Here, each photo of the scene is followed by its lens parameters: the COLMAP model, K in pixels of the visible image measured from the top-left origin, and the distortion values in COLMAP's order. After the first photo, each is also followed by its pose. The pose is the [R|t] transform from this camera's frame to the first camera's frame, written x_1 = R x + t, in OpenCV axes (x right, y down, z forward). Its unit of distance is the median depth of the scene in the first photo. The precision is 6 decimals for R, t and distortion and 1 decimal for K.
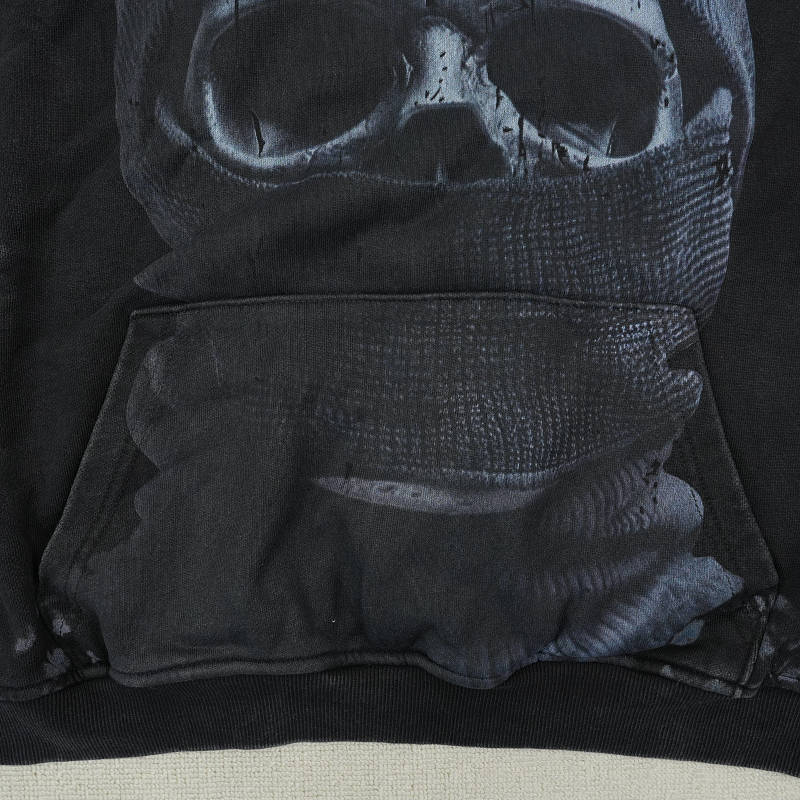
lens RADIAL K [[820.9, 0, 400.0], [0, 820.9, 400.0], [0, 0, 1]] dist [-0.016804, 0.014903]
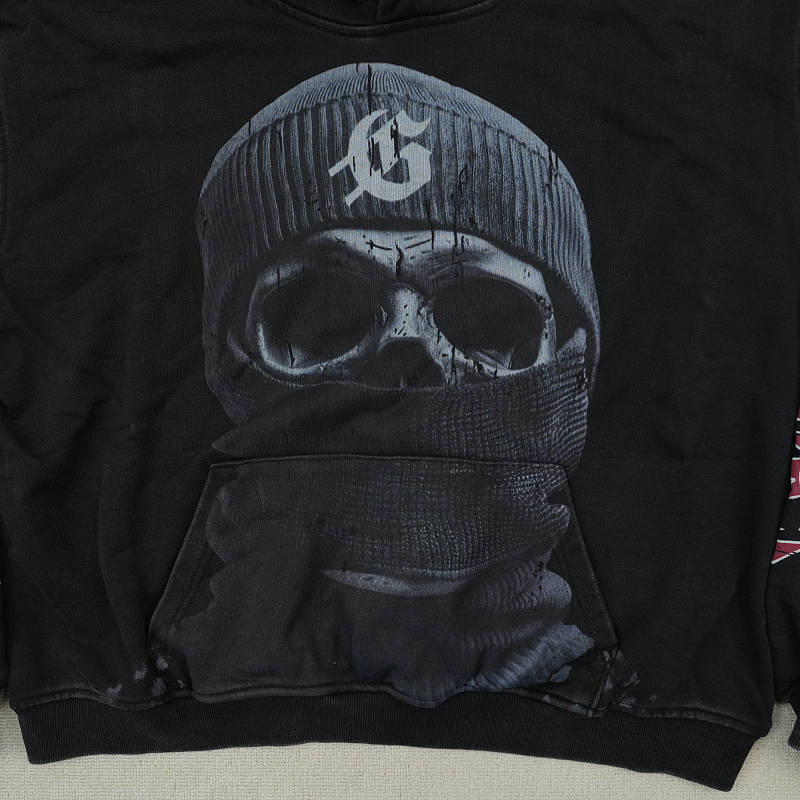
lens RADIAL K [[820.9, 0, 400.0], [0, 820.9, 400.0], [0, 0, 1]] dist [-0.016804, 0.014903]
pose [[0.999538, 0.005646, -0.029849, 0.089846], [-0.007241, 0.998536, -0.053605, -0.151601], [0.029503, 0.053797, 0.998116, -0.596995]]
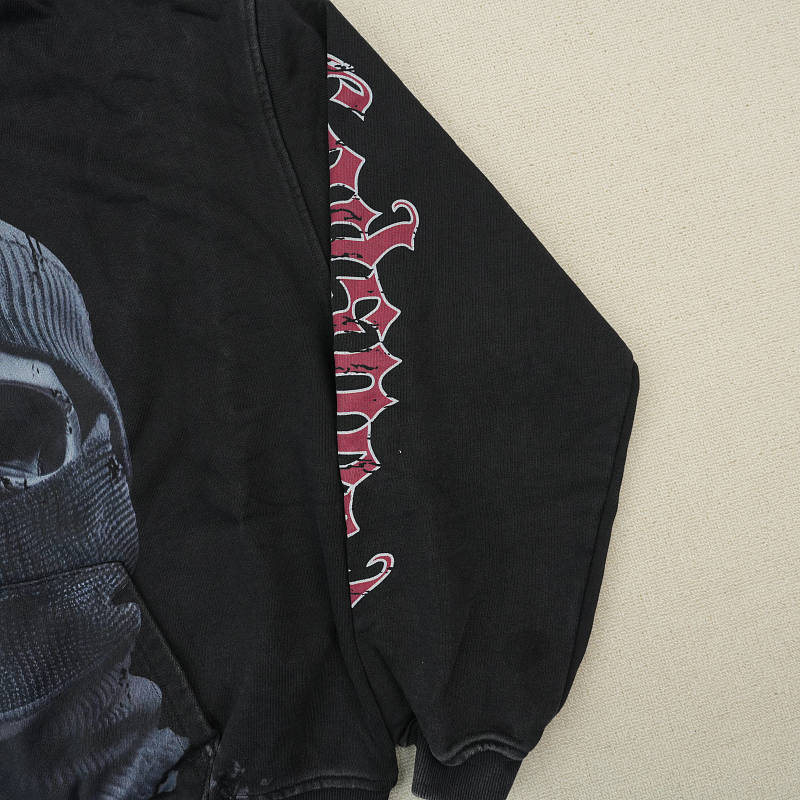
lens RADIAL K [[820.9, 0, 400.0], [0, 820.9, 400.0], [0, 0, 1]] dist [-0.016804, 0.014903]
pose [[0.967942, -0.246653, 0.047443, 0.849747], [0.249569, 0.965764, -0.070823, -0.163003], [-0.028351, 0.080393, 0.996360, -0.501541]]
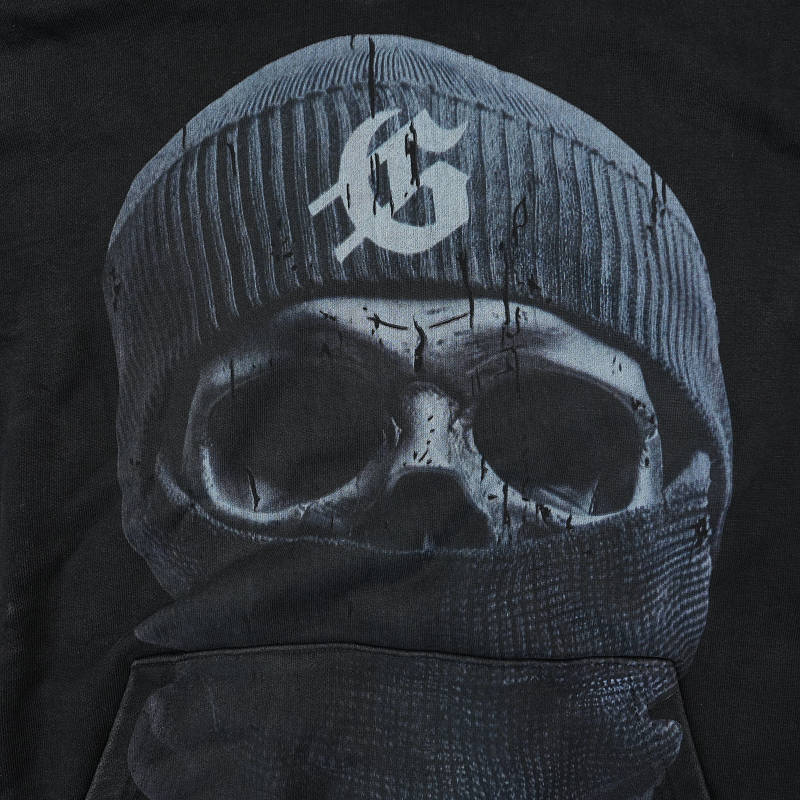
lens RADIAL K [[820.9, 0, 400.0], [0, 820.9, 400.0], [0, 0, 1]] dist [-0.016804, 0.014903]
pose [[0.999848, 0.000019, -0.017433, 0.031733], [-0.000243, 0.999917, -0.012847, -0.430581], [0.017432, 0.012849, 0.999765, -0.042077]]
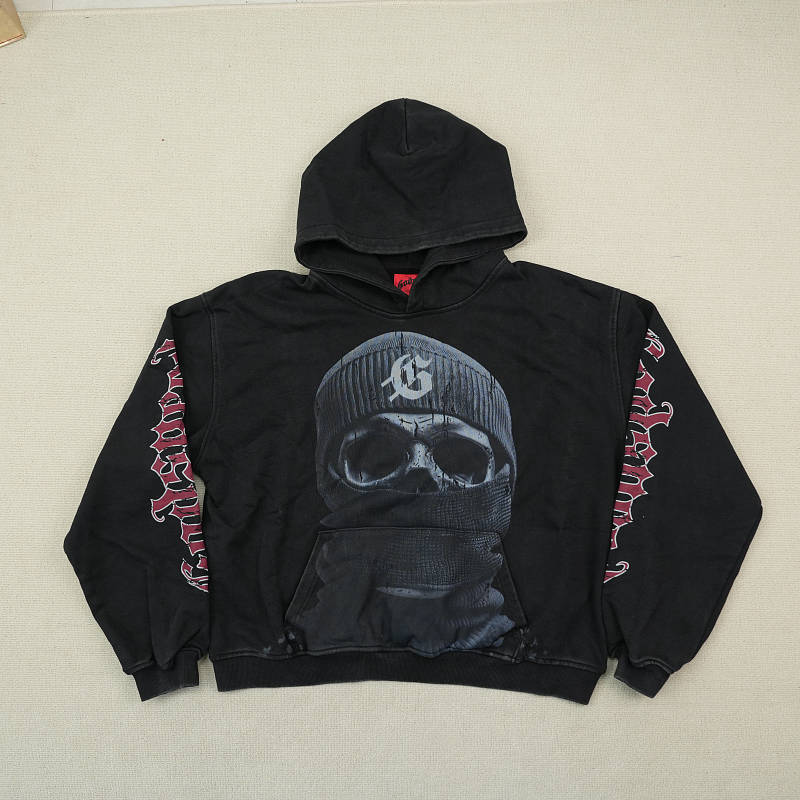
lens RADIAL K [[820.9, 0, 400.0], [0, 820.9, 400.0], [0, 0, 1]] dist [-0.016804, 0.014903]
pose [[0.999781, 0.010856, -0.017867, 0.032035], [-0.014367, 0.977600, -0.209982, 0.053522], [0.015187, 0.210193, 0.977542, -2.168821]]
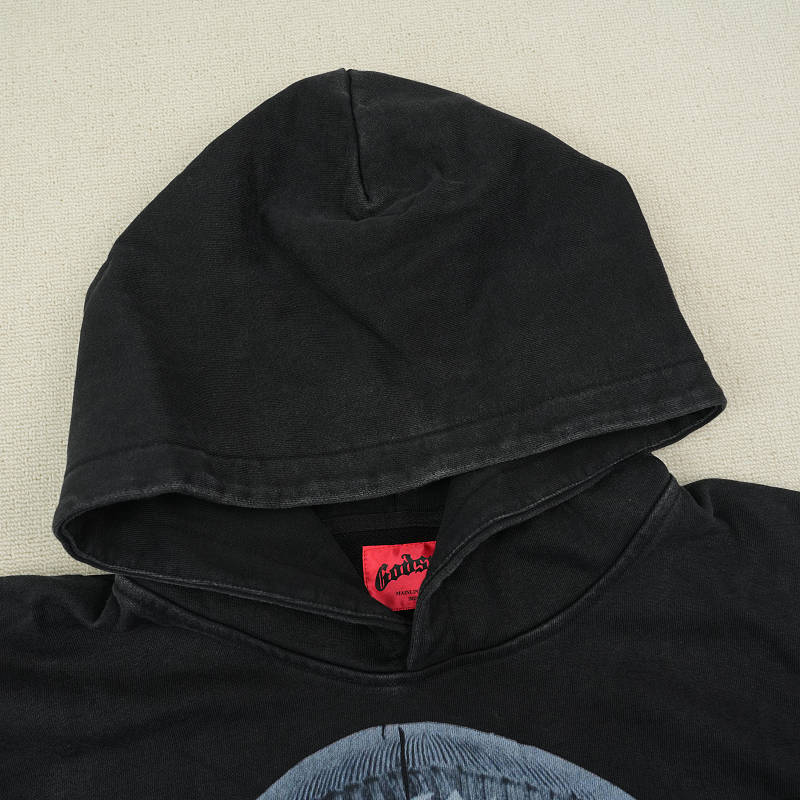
lens RADIAL K [[820.9, 0, 400.0], [0, 820.9, 400.0], [0, 0, 1]] dist [-0.016804, 0.014903]
pose [[0.996060, -0.081803, 0.034244, -0.024748], [0.087832, 0.963319, -0.253579, -1.045339], [-0.012245, 0.255587, 0.966708, -0.225771]]
